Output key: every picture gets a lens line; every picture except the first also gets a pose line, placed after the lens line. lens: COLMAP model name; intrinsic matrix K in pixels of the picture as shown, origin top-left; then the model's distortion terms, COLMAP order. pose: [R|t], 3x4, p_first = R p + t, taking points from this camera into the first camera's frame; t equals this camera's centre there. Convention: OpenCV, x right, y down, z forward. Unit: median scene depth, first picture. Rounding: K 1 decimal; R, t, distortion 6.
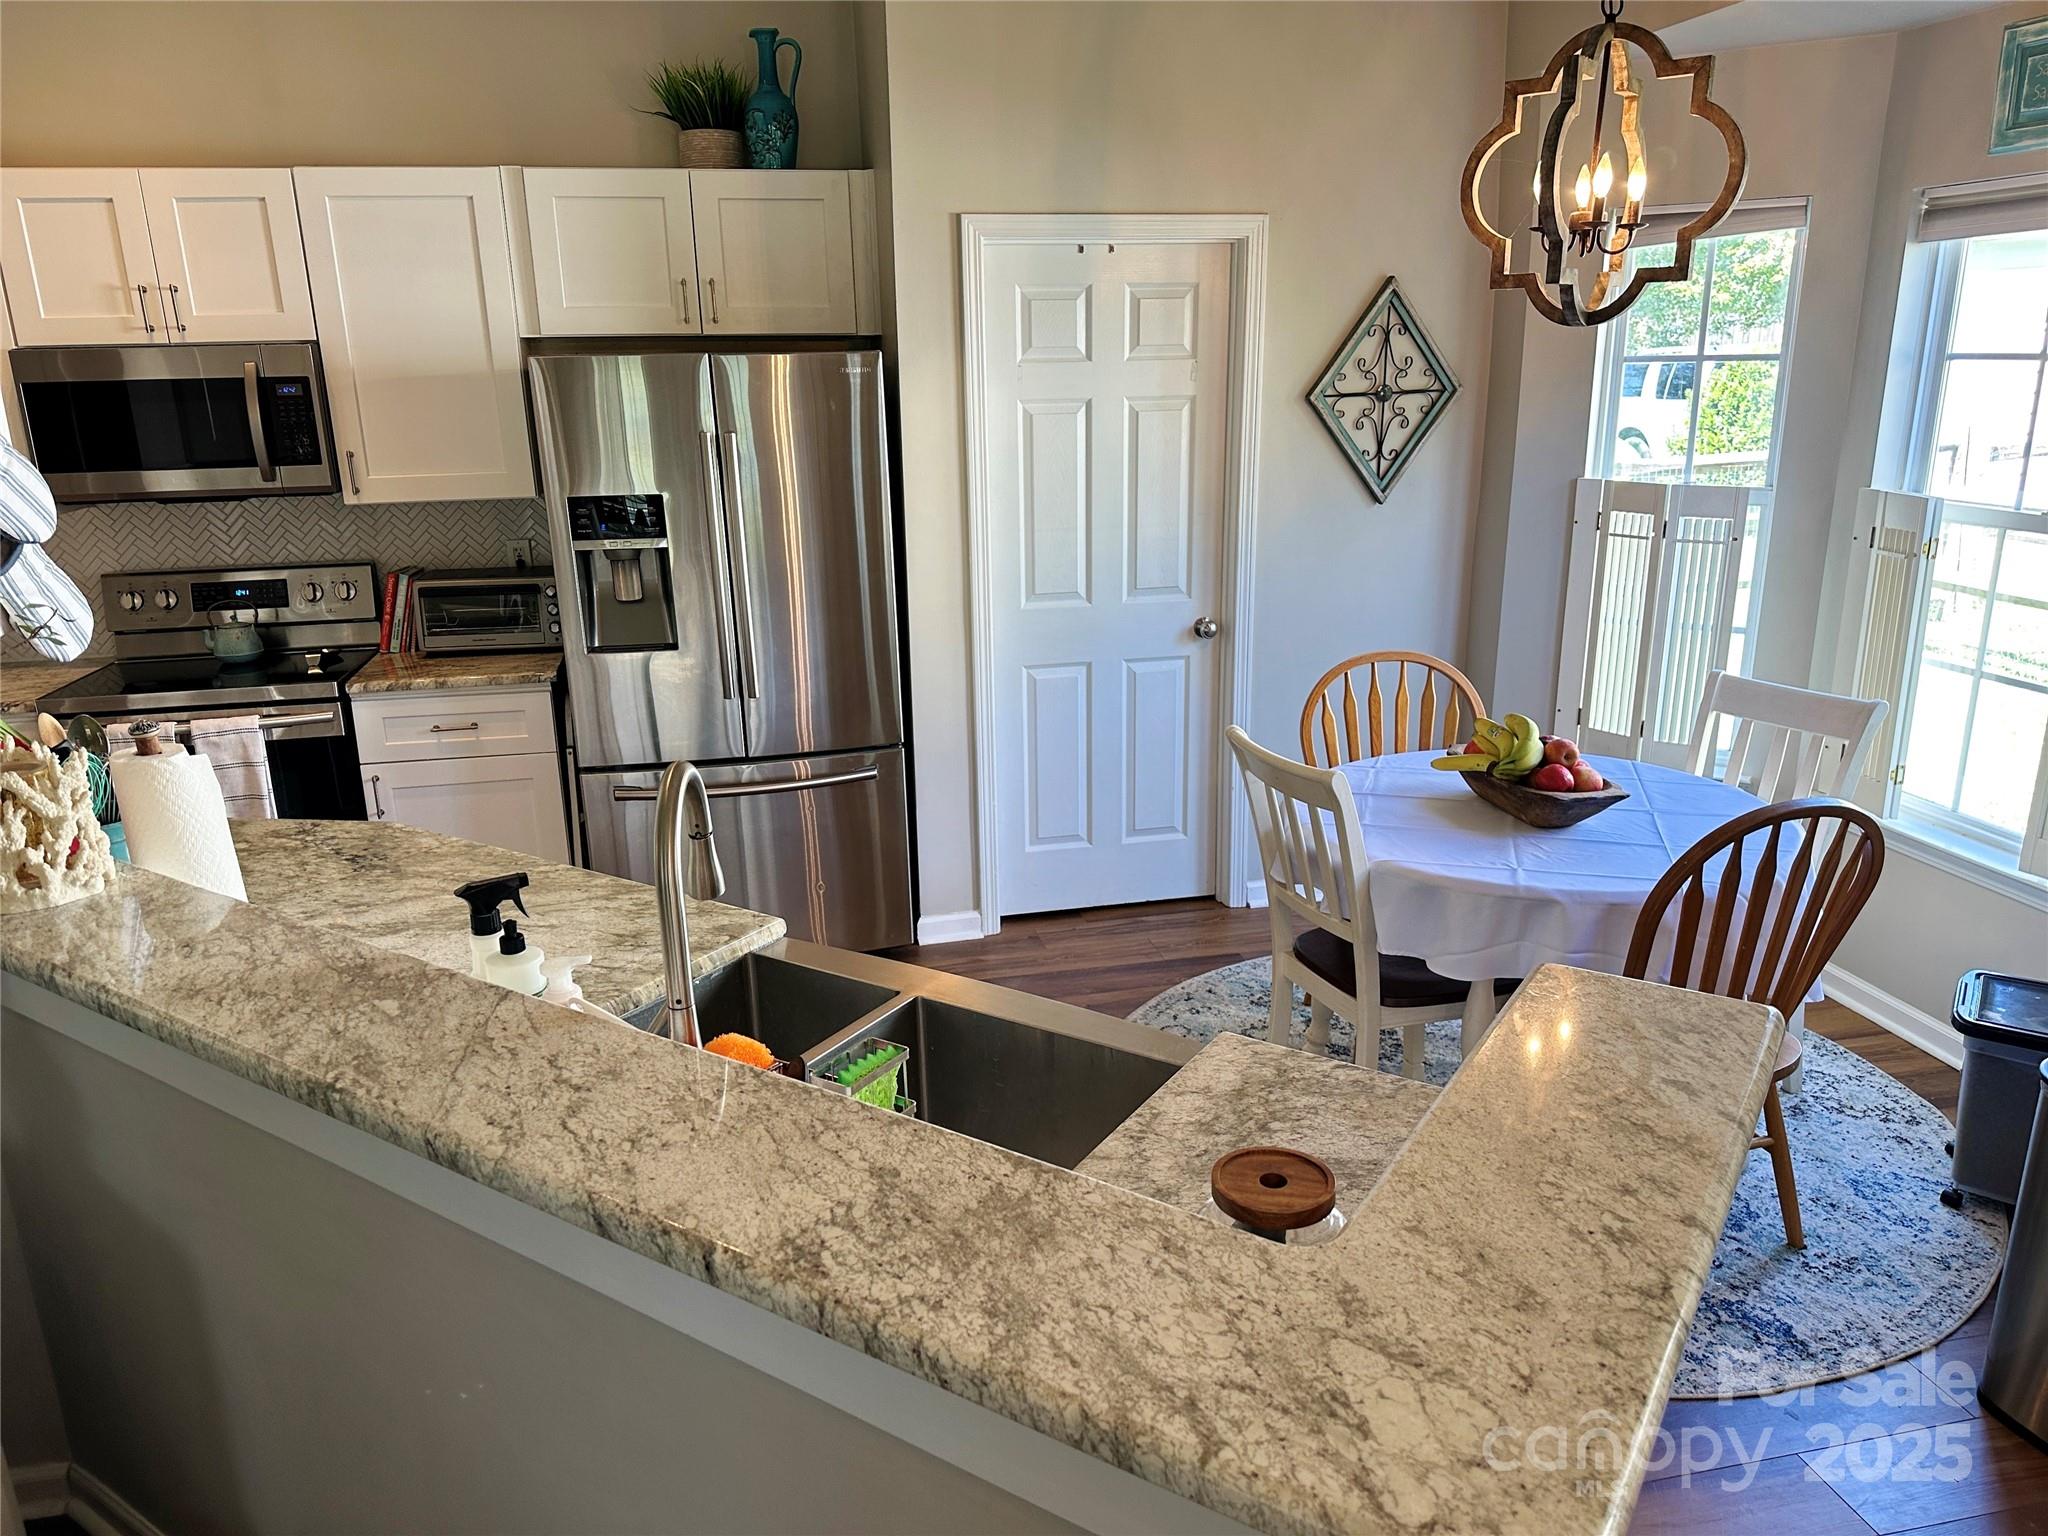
lens RADIAL K [[1464.6, 0, 1027.9], [0, 1464.6, 771.6], [0, 0, 1]] dist [0.086921, -0.116662]
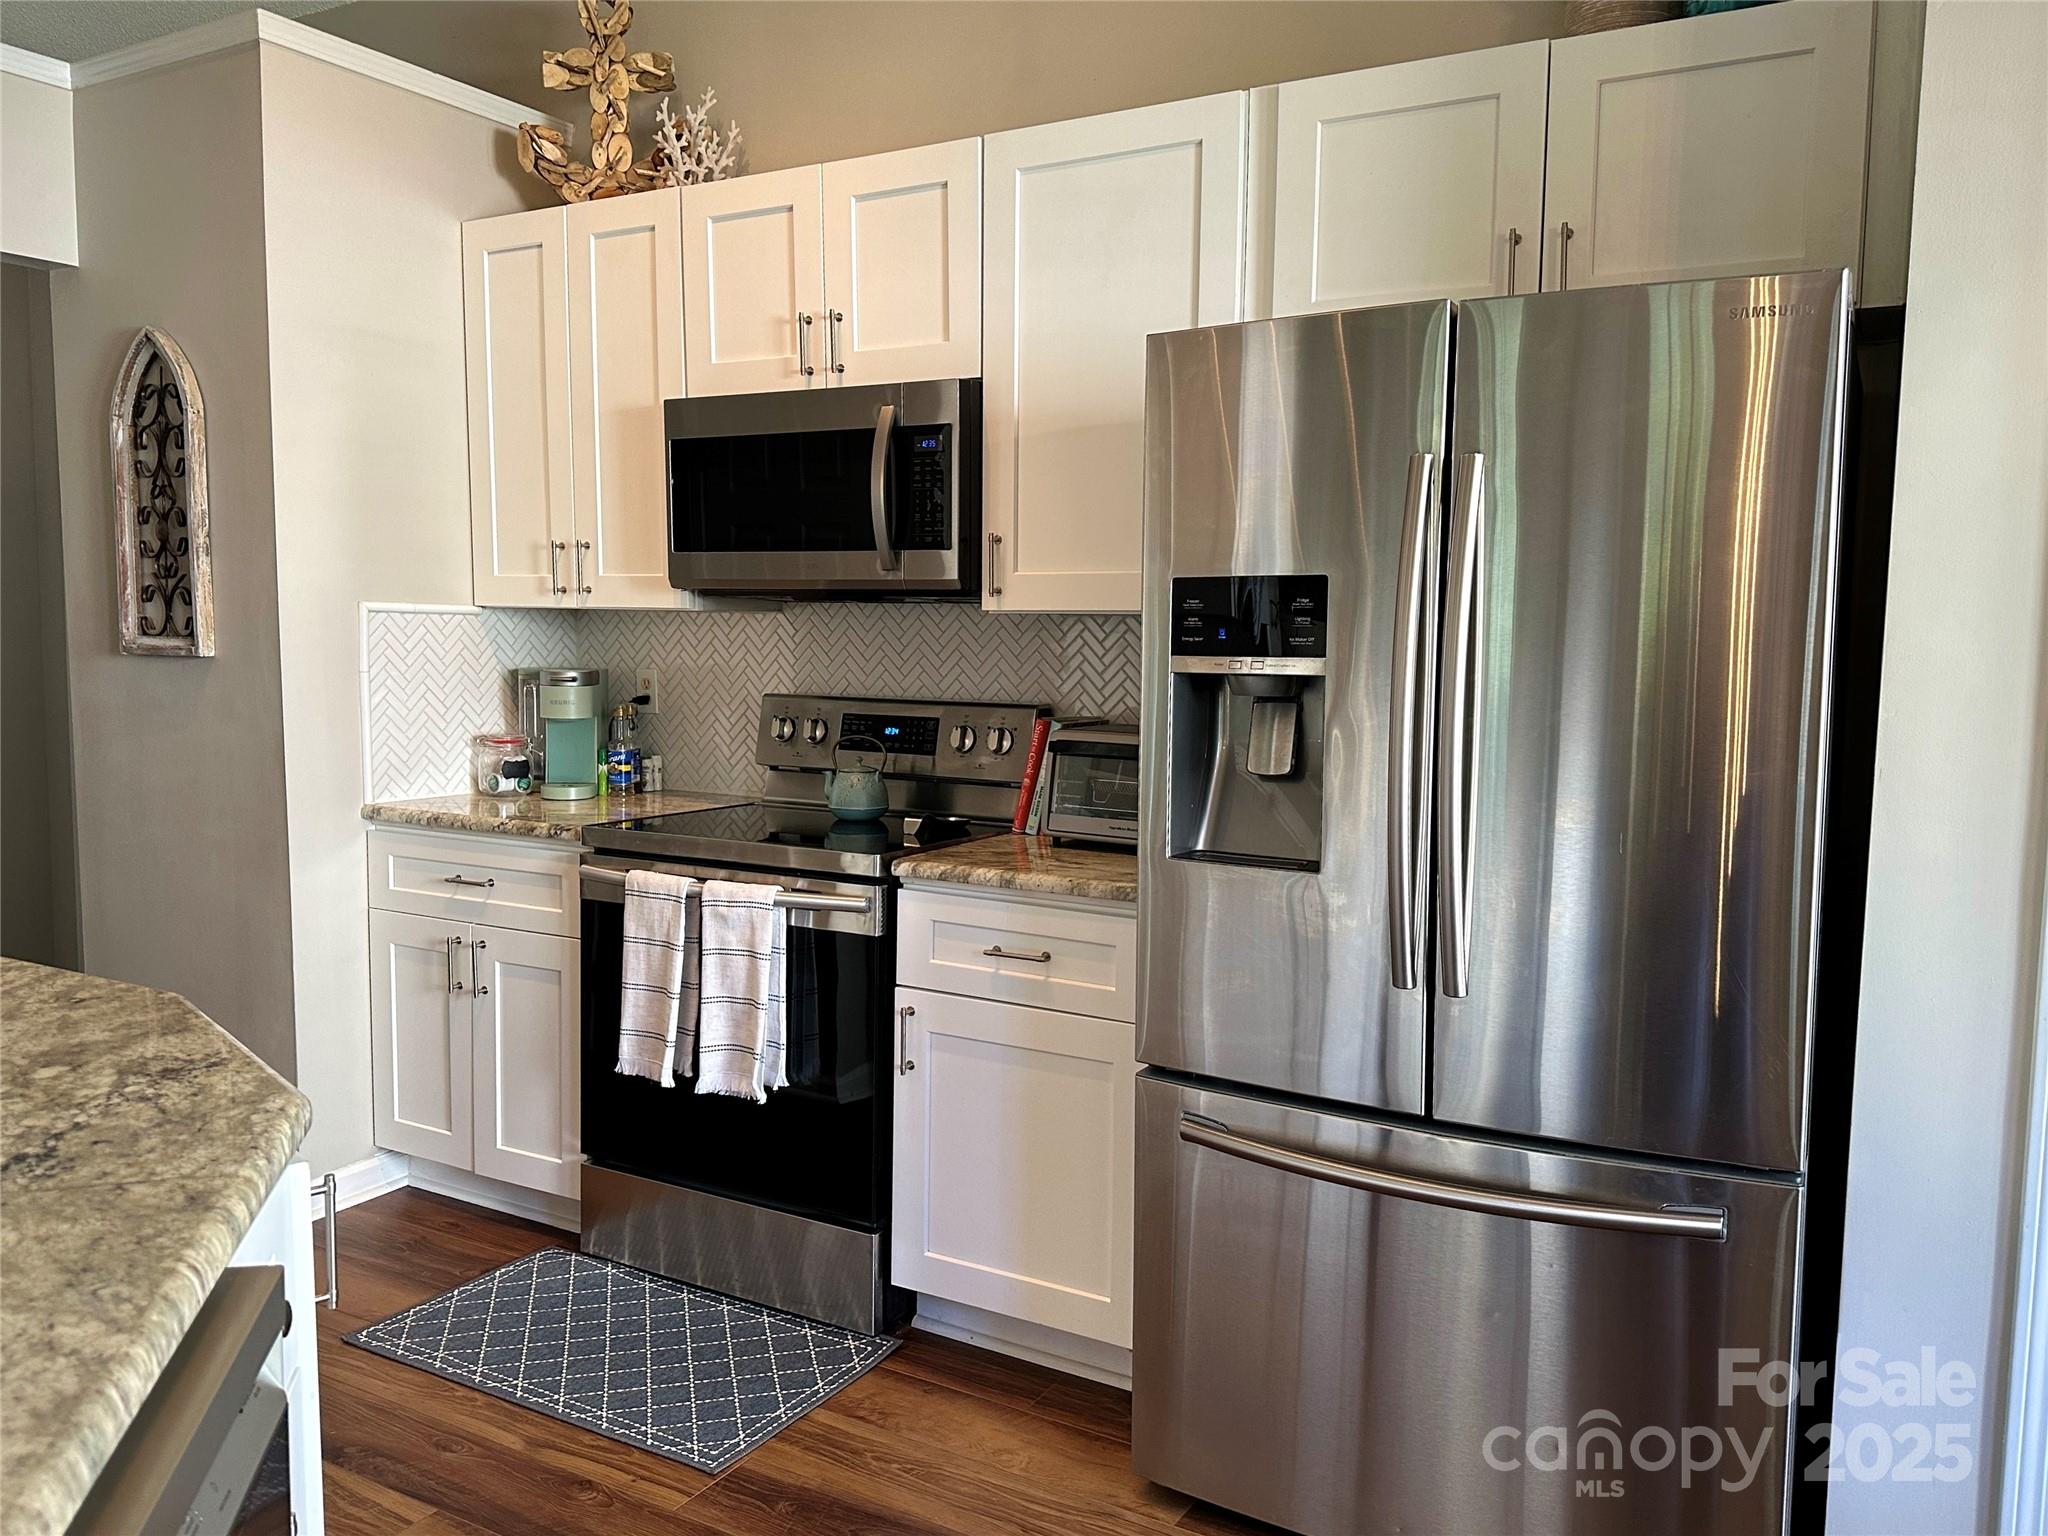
lens RADIAL K [[1539.4, 0, 1024.4], [0, 1539.4, 763.5], [0, 0, 1]] dist [0.097970, -0.138033]
pose [[0.744527, 0.091085, -0.661350, 0.036358], [-0.209582, 0.972455, -0.102009, -0.043110], [0.633842, 0.214555, 0.743109, 0.512257]]
